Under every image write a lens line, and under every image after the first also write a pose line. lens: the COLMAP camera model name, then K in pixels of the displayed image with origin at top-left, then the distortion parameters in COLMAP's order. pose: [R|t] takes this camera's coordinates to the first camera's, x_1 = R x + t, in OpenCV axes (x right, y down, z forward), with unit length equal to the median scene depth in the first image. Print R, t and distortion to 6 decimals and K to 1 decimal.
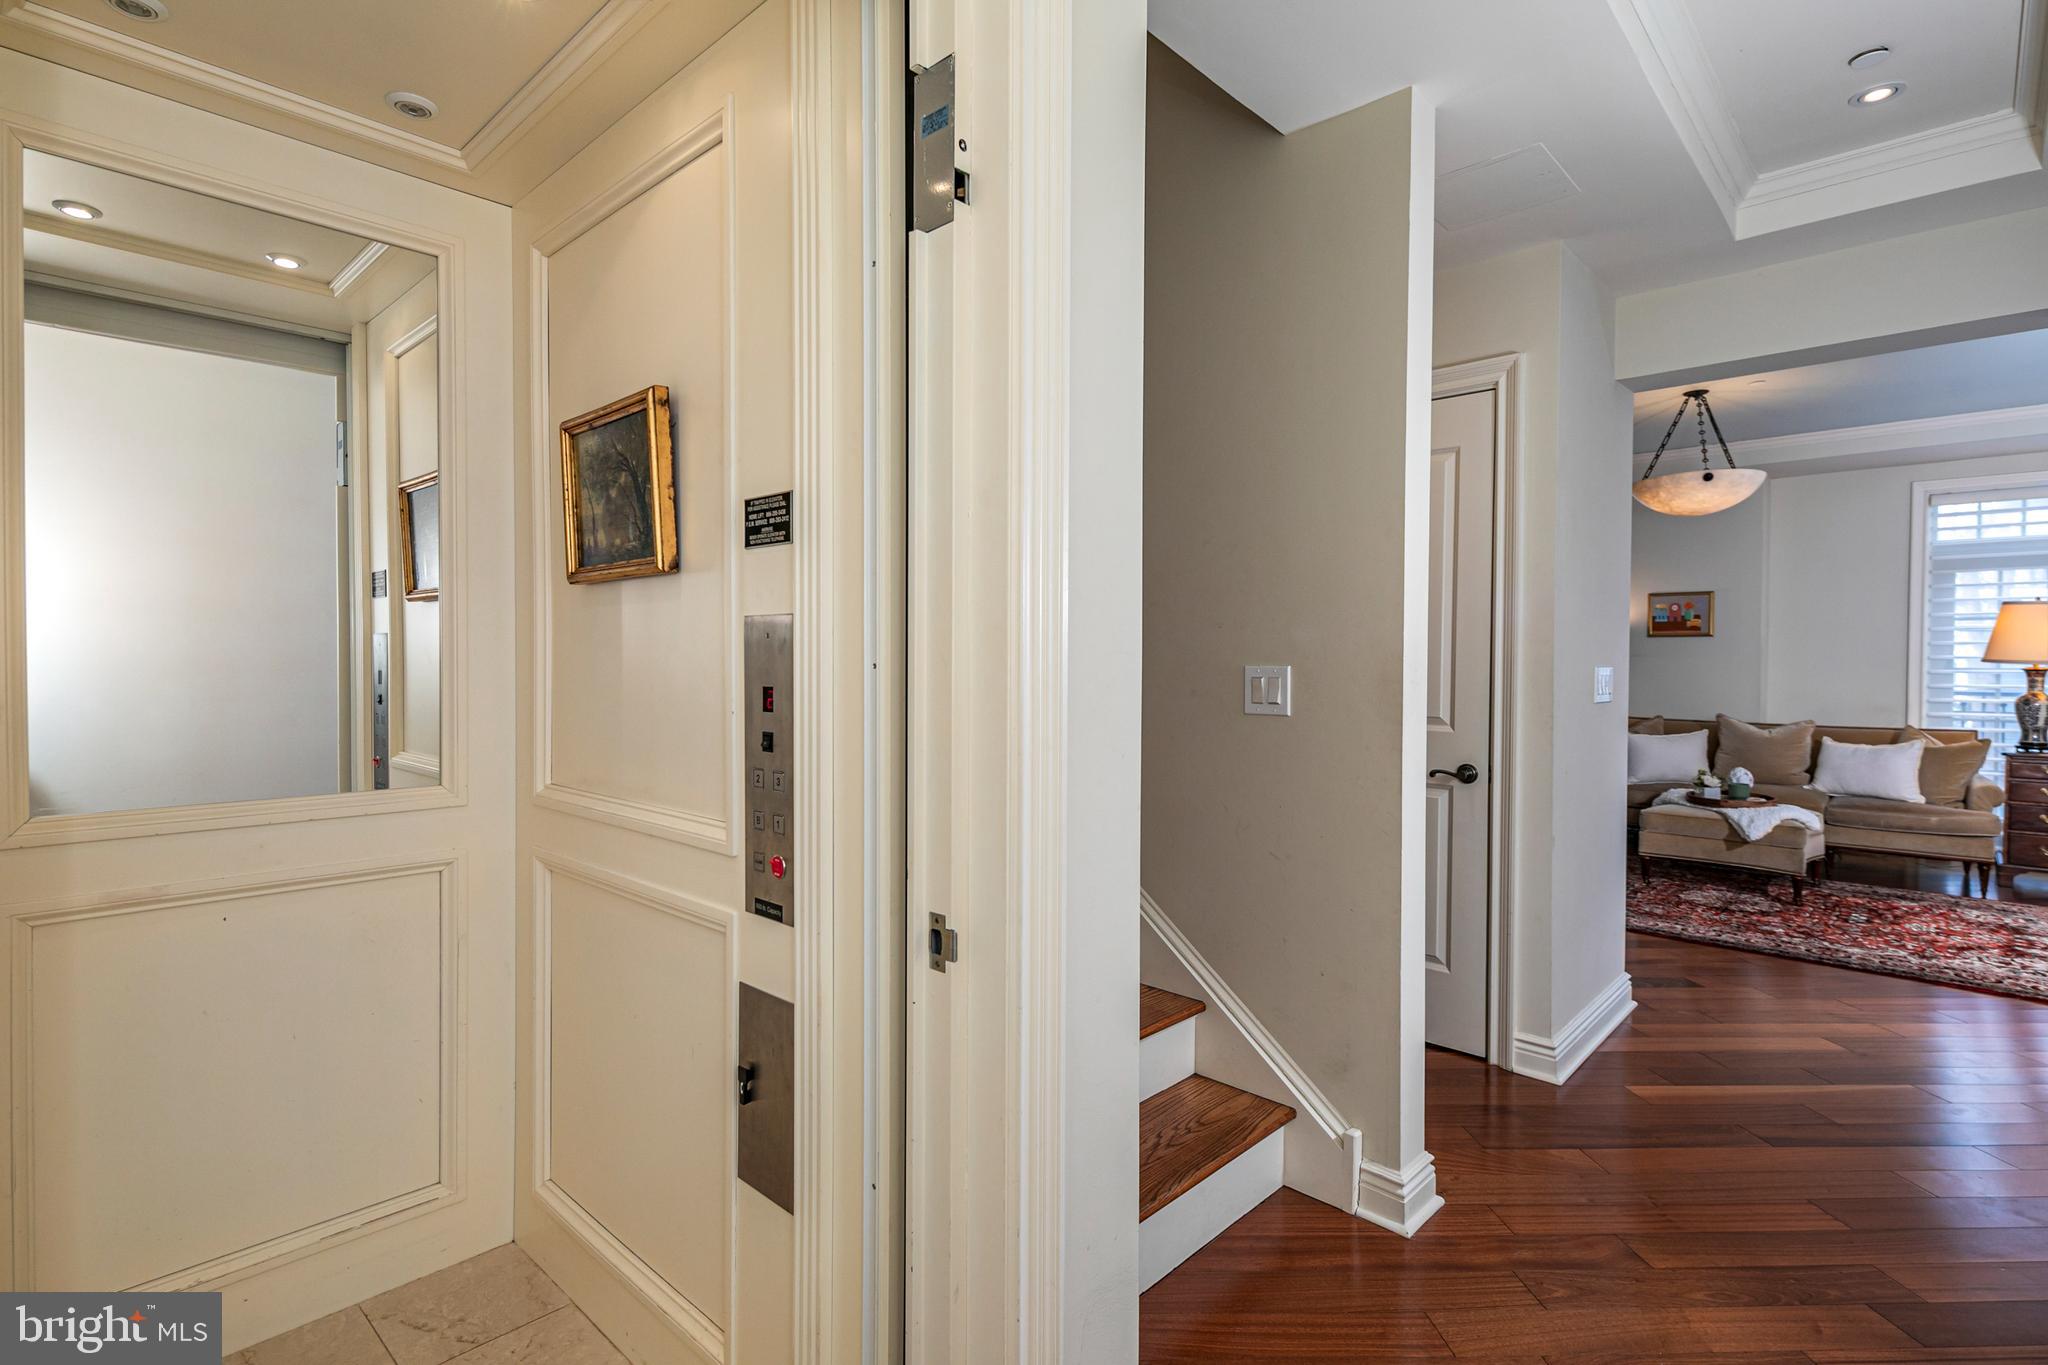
lens RADIAL K [[996.3, 0, 1022.8], [0, 996.3, 667.6], [0, 0, 1]] dist [-0.005772, -0.001804]
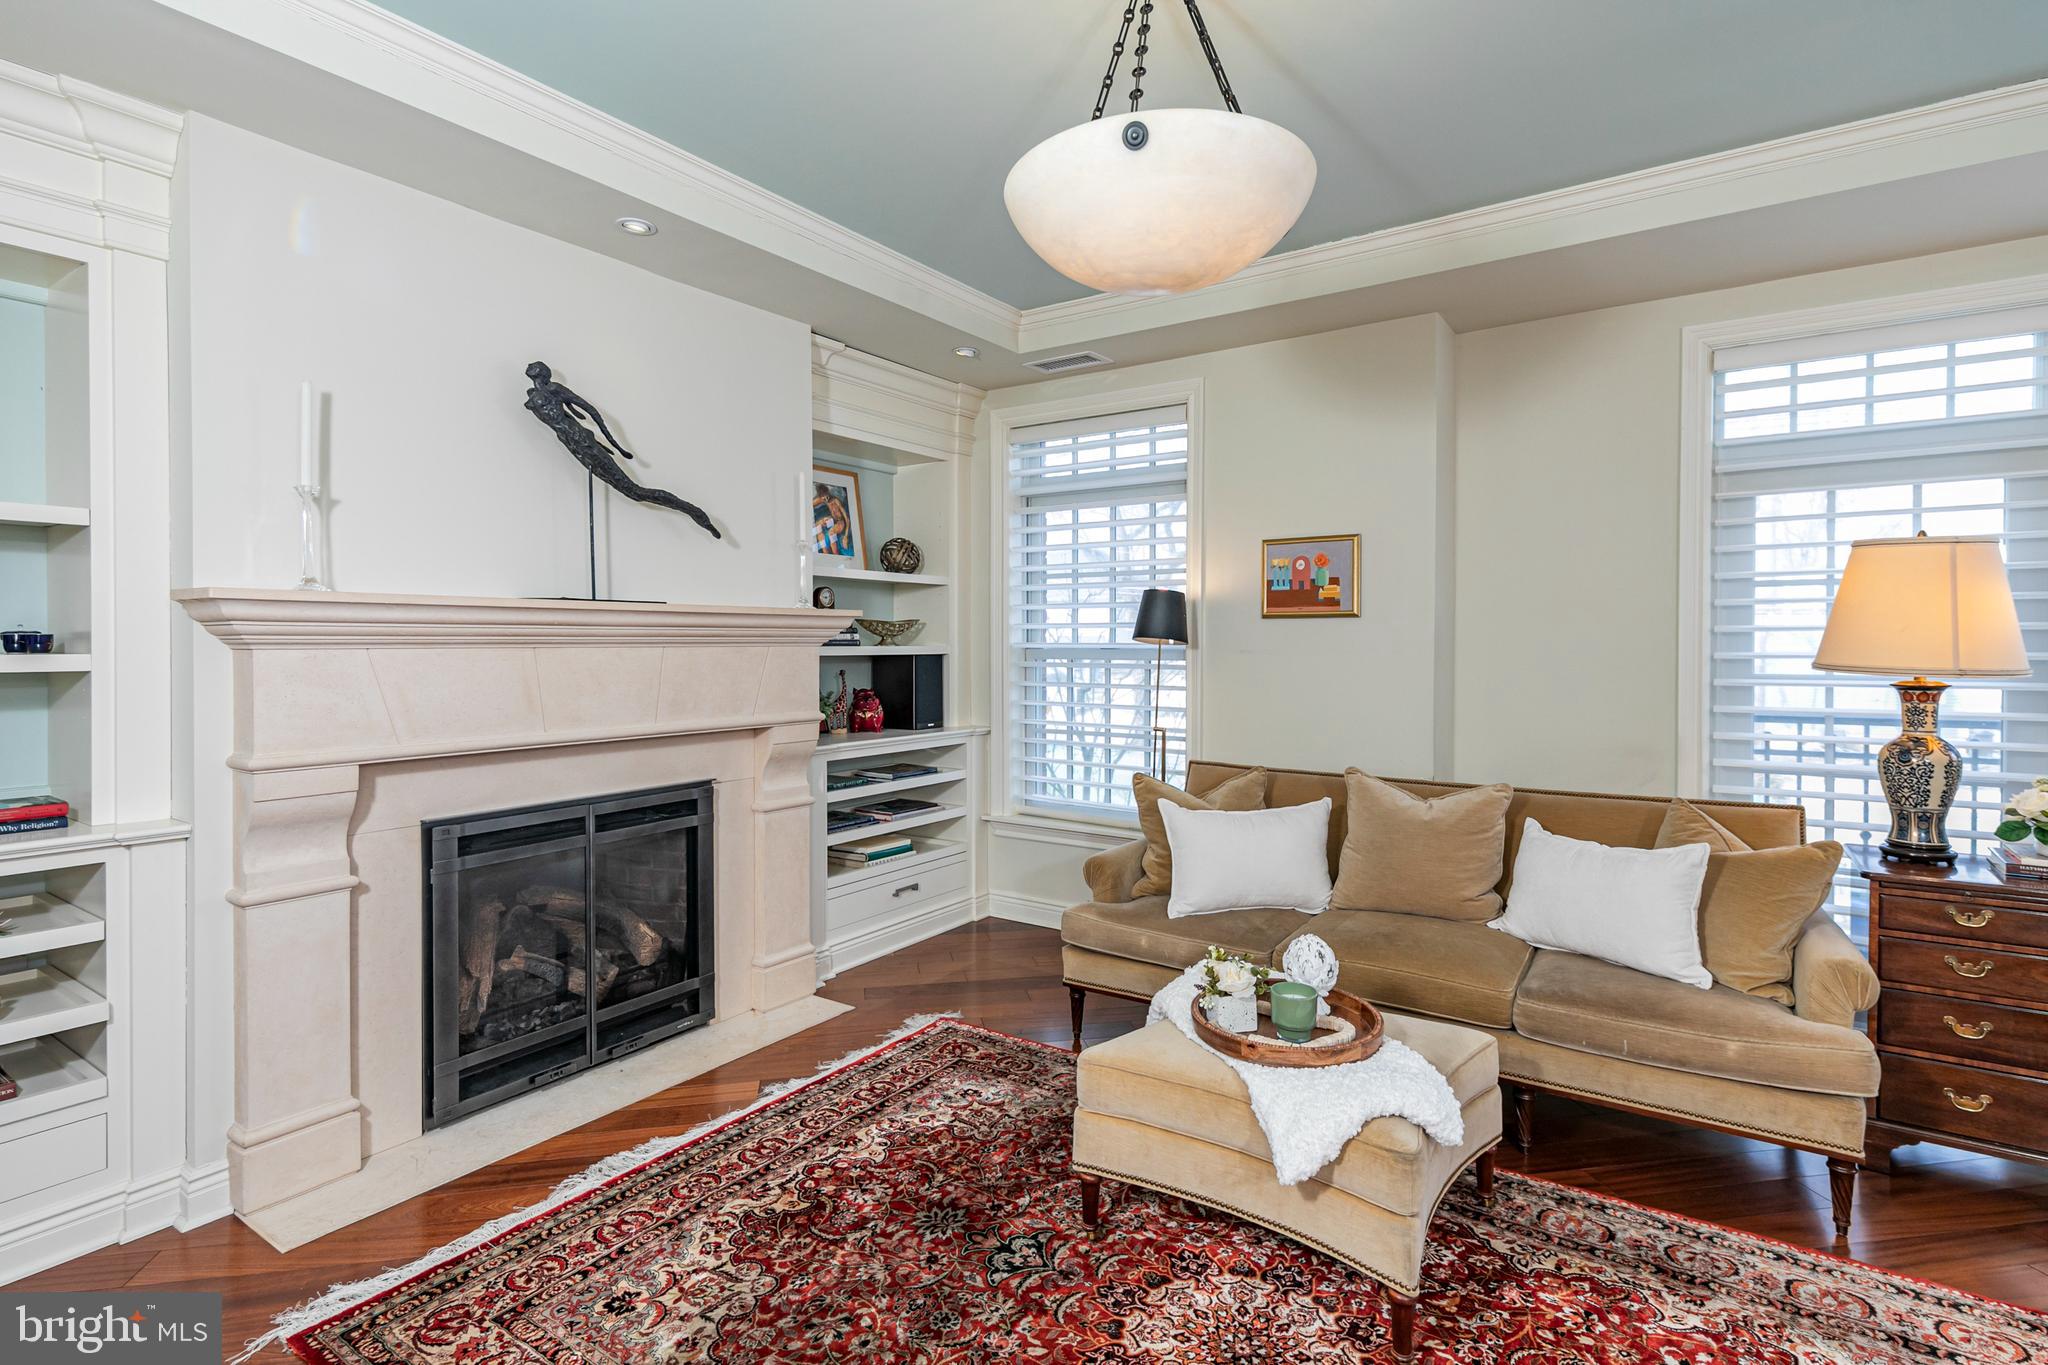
lens RADIAL K [[996.3, 0, 1047.8], [0, 996.3, 654.3], [0, 0, 1]] dist [-0.005772, -0.001804]
pose [[0.986522, -0.007738, 0.163446, 0.494264], [0.007124, 0.999965, 0.004342, -0.016099], [-0.163474, -0.003119, 0.986543, 0.551702]]
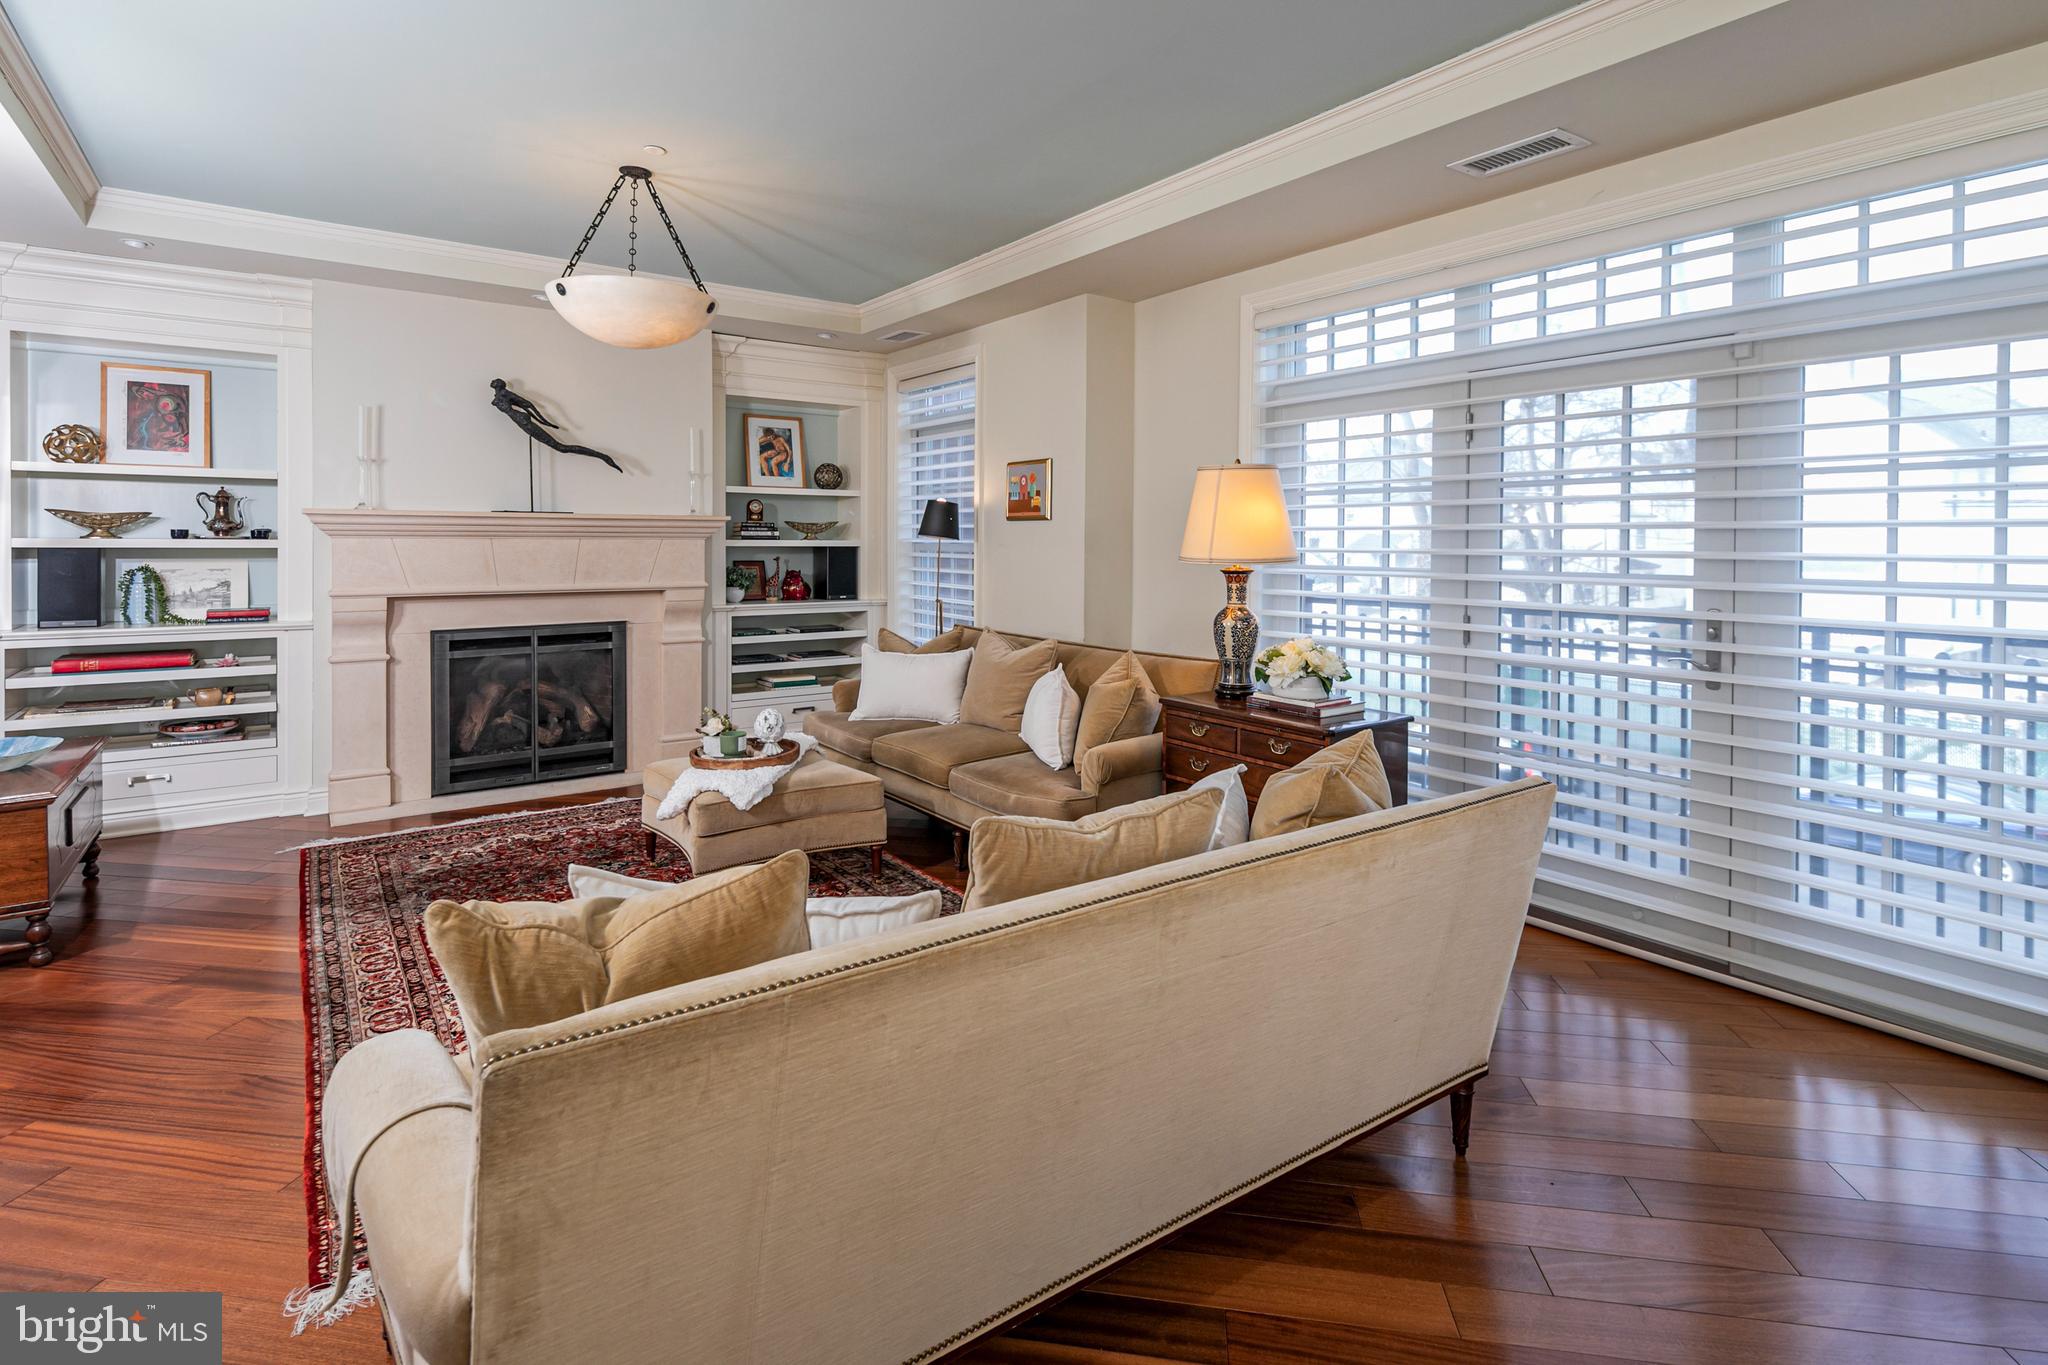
lens RADIAL K [[996.3, 0, 1082.8], [0, 996.3, 561.4], [0, 0, 1]] dist [-0.005772, -0.001804]
pose [[0.977924, 0.000699, -0.208958, 0.958145], [0.000606, 0.999981, 0.006182, -0.005016], [0.208958, -0.006172, 0.977905, 0.353051]]
